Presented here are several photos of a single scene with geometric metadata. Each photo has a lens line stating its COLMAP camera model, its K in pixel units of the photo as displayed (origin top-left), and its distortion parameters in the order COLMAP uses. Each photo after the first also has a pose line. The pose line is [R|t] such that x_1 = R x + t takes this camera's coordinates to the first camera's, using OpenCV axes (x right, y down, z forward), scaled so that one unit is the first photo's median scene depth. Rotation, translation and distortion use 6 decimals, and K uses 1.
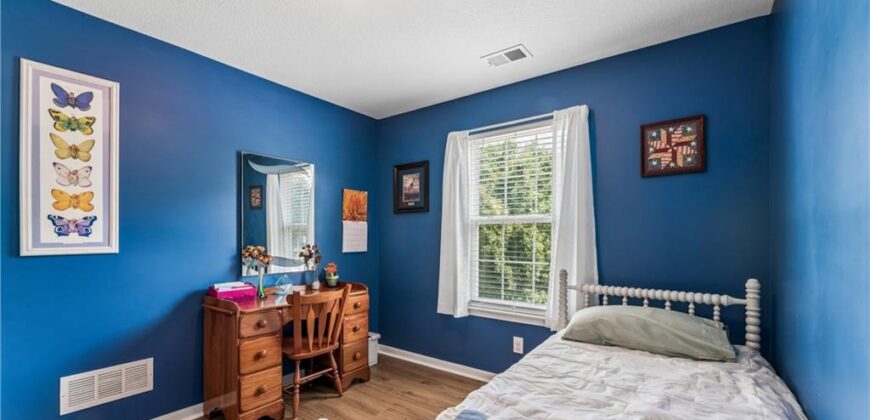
lens RADIAL K [[345.0, 0, 434.8], [0, 345.0, 237.5], [0, 0, 1]] dist [-0.008038, 0.001119]
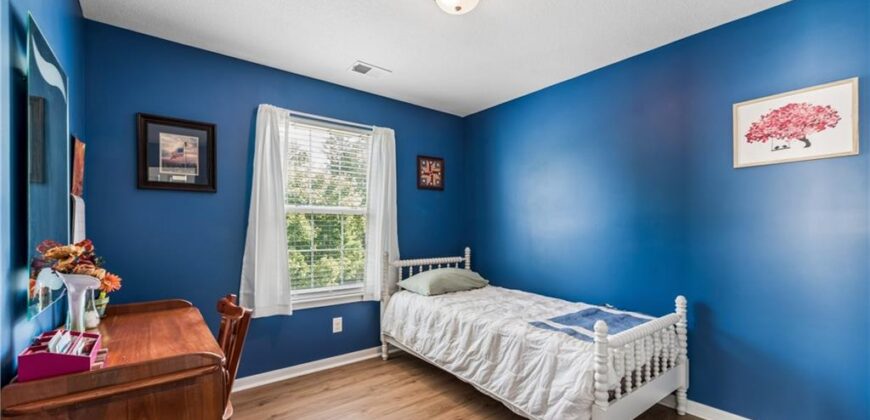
lens RADIAL K [[345.0, 0, 443.0], [0, 345.0, 227.6], [0, 0, 1]] dist [-0.008038, 0.001119]
pose [[0.280483, -0.002221, 0.959856, -0.841059], [-0.002862, 0.999991, 0.003150, -0.002762], [-0.959855, -0.003630, 0.280474, 0.435587]]
